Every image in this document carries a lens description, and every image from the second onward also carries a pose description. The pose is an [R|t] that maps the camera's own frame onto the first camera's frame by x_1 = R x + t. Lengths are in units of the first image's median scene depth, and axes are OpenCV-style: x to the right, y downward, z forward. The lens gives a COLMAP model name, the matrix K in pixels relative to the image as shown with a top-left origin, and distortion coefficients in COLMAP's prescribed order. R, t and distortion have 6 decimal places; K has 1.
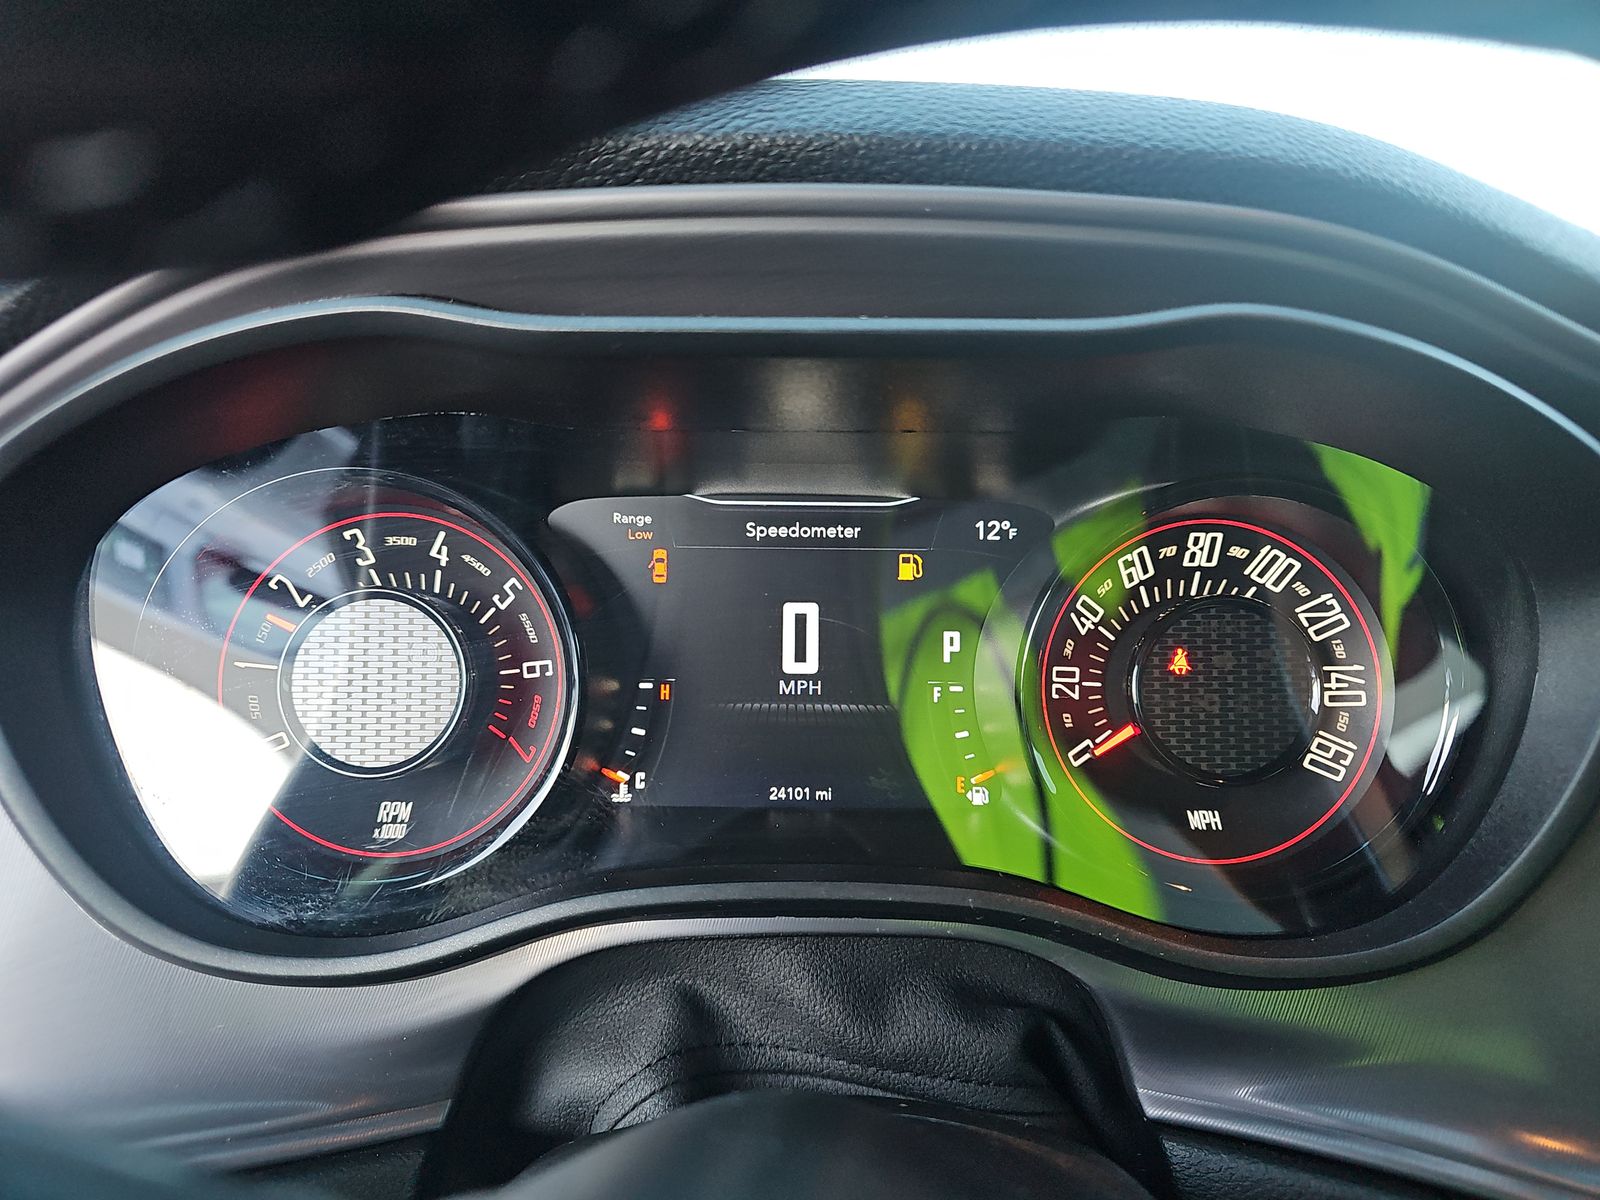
lens RADIAL K [[1060.5, 0, 800.0], [0, 1060.5, 600.0], [0, 0, 1]] dist [0.033570, 0.000136]
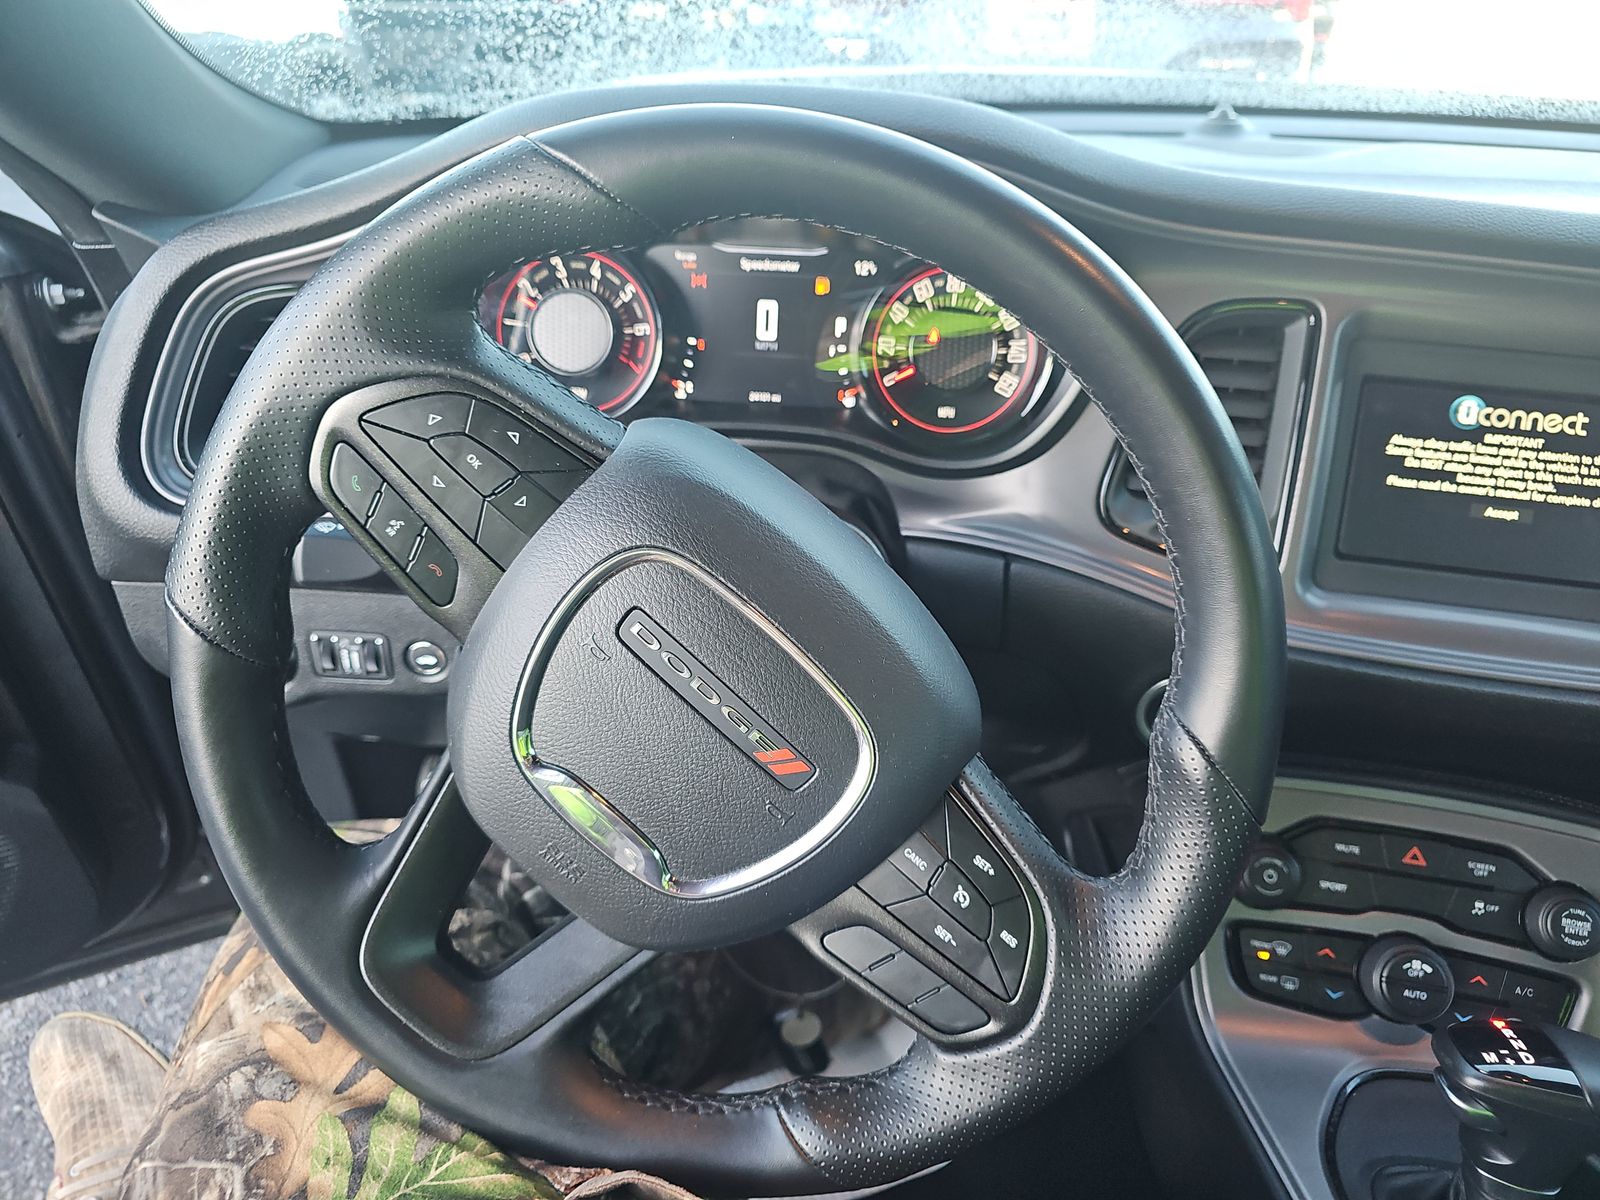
lens RADIAL K [[1094.6, 0, 800.0], [0, 1094.6, 600.0], [0, 0, 1]] dist [0.021790, -0.006203]
pose [[0.996743, 0.052284, -0.061405, 0.230962], [-0.033617, 0.961443, 0.272940, -0.025422], [0.073308, -0.269987, 0.960069, -1.222060]]
